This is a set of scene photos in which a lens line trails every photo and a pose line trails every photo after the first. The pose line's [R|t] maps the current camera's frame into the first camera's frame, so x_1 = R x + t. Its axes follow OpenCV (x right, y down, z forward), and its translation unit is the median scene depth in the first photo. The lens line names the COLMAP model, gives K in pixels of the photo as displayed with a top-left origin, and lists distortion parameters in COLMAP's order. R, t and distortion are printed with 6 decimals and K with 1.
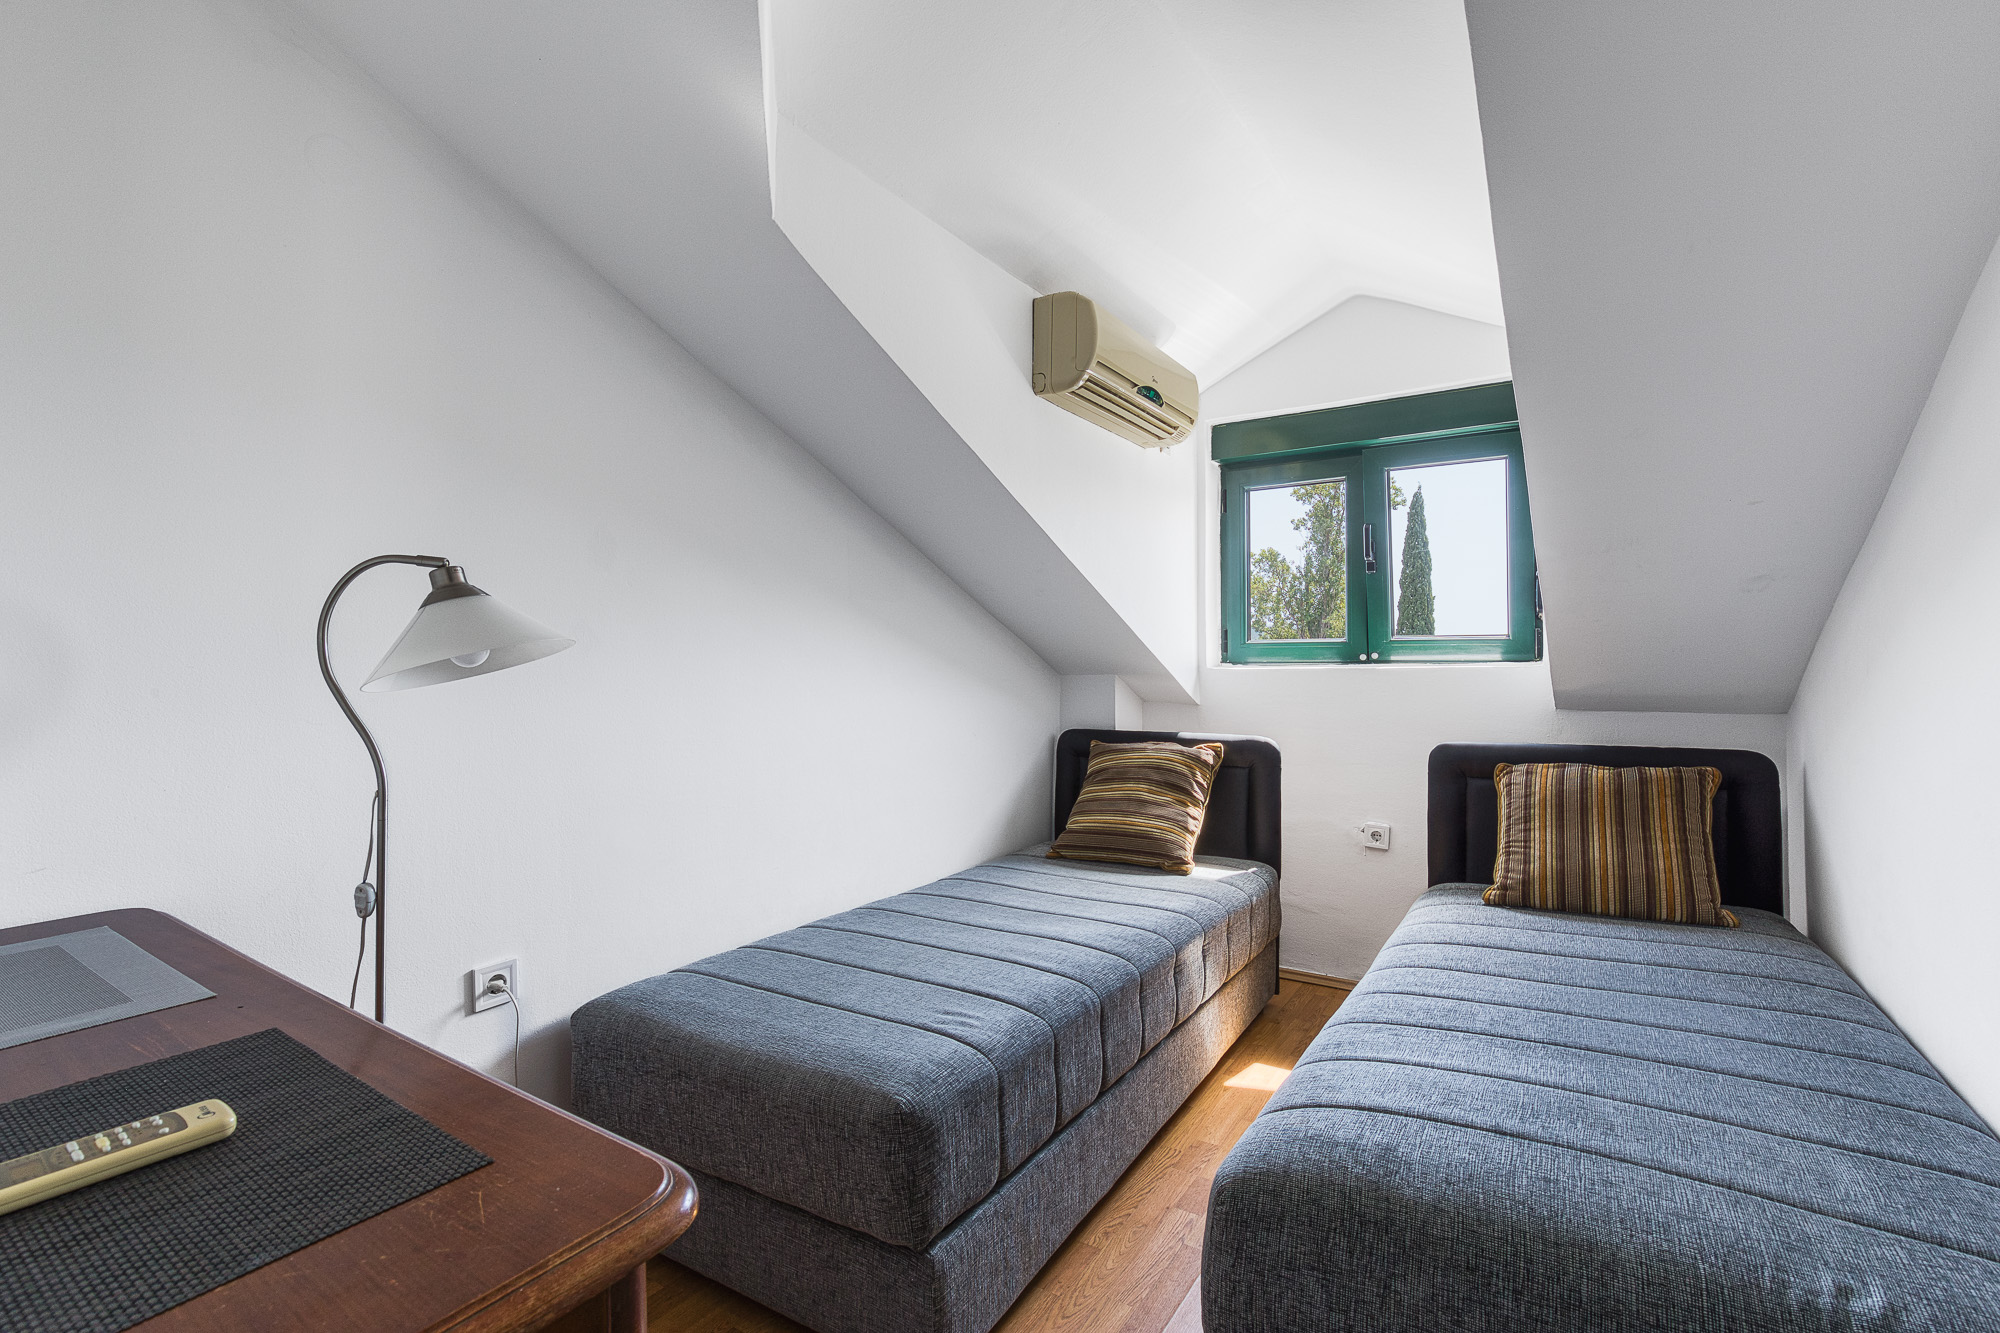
lens RADIAL K [[913.3, 0, 1000.0], [0, 913.3, 666.5], [0, 0, 1]] dist [-0.003457, -0.000175]
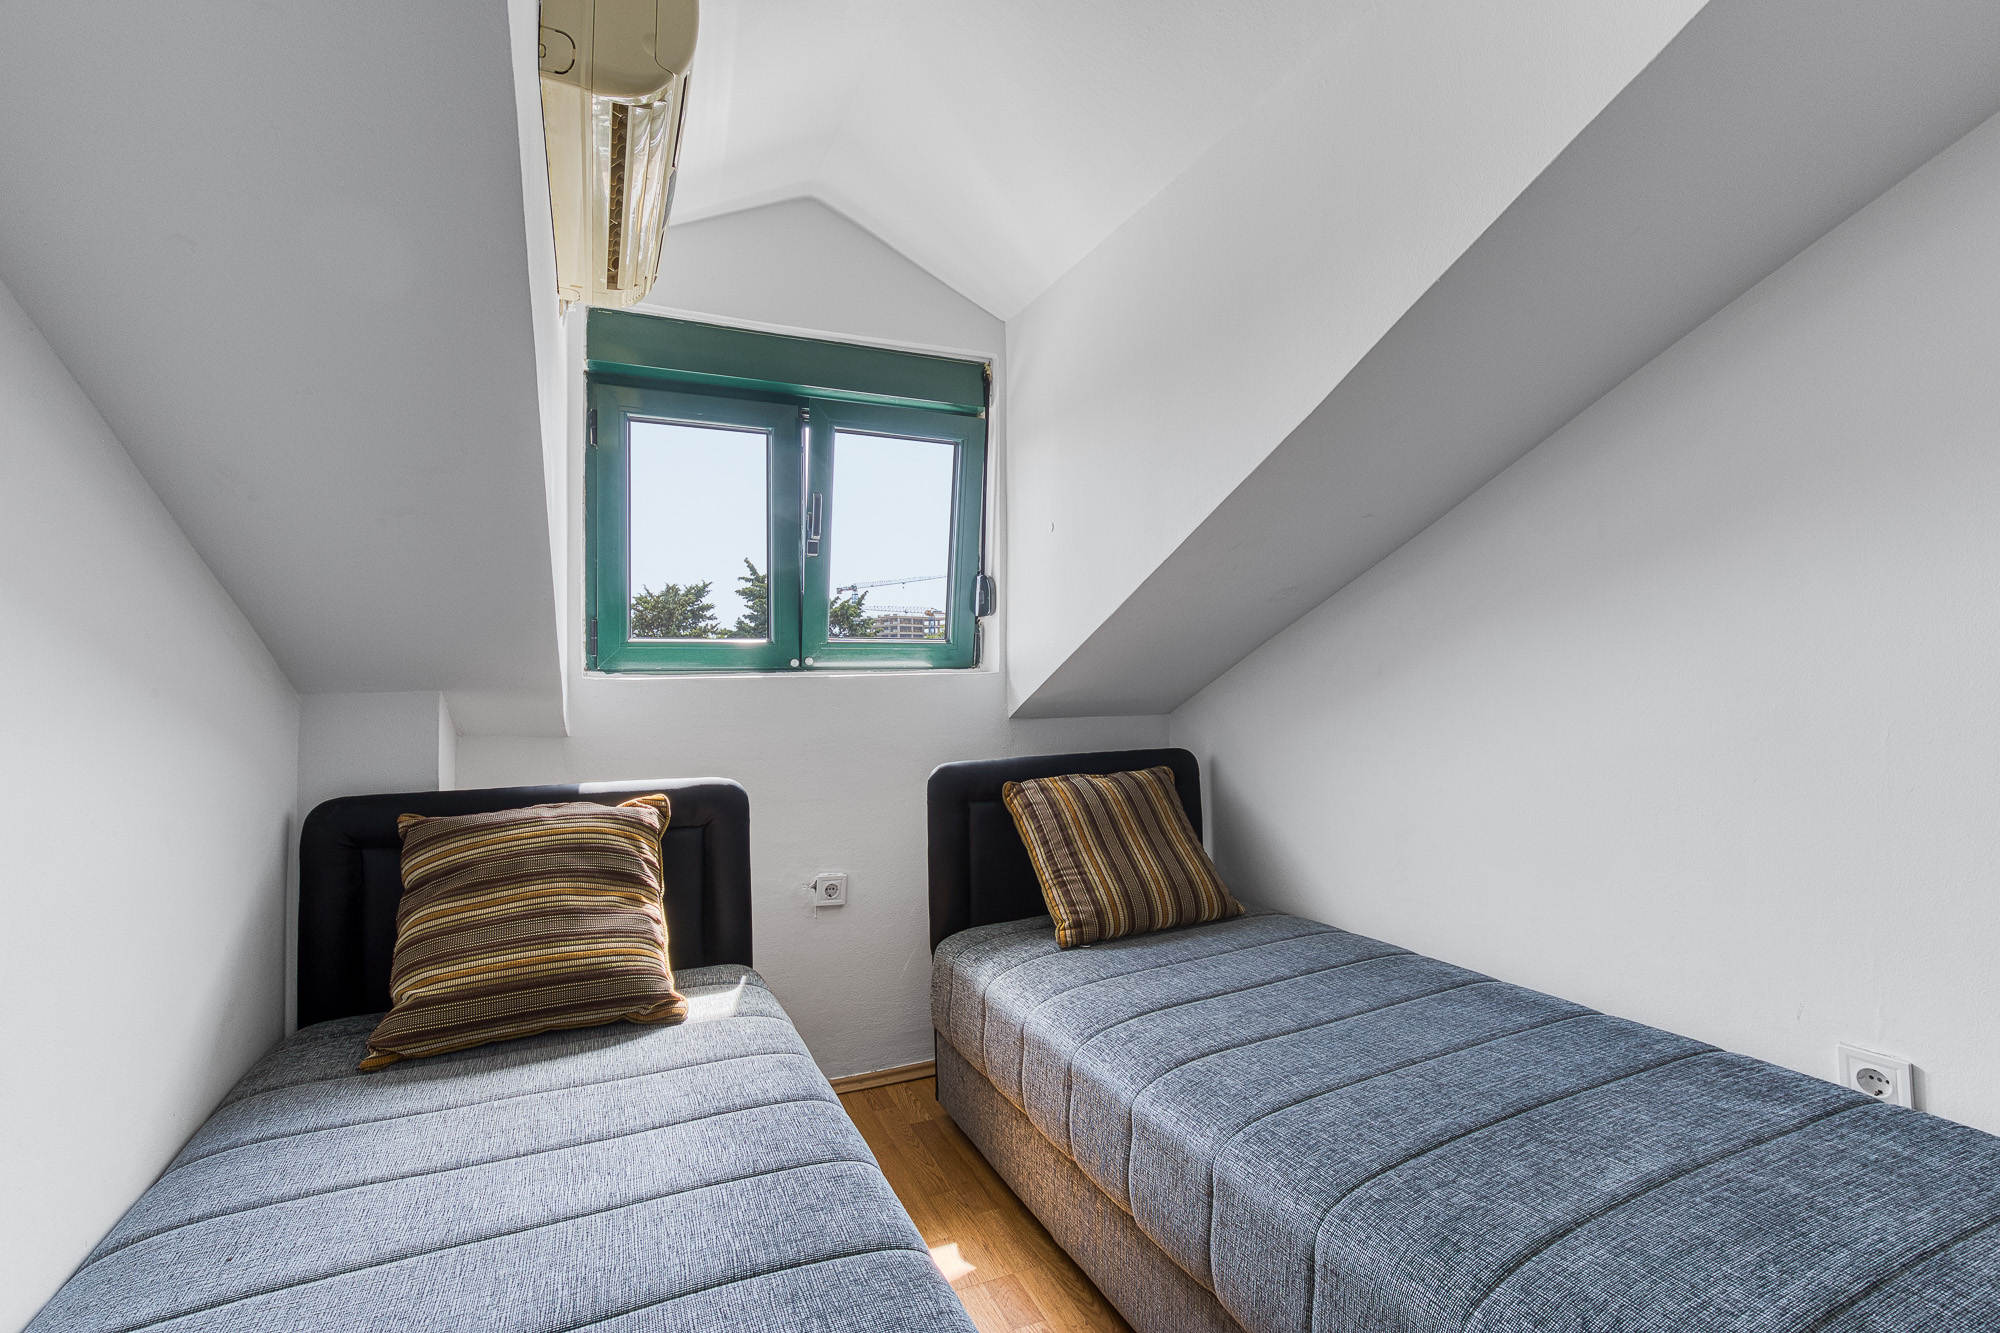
lens RADIAL K [[913.3, 0, 1000.0], [0, 913.3, 666.5], [0, 0, 1]] dist [-0.003457, -0.000175]
pose [[0.539845, 0.006912, 0.841736, -0.175255], [0.009466, 0.999853, -0.014281, 0.005914], [-0.841711, 0.015678, 0.539701, 0.461626]]
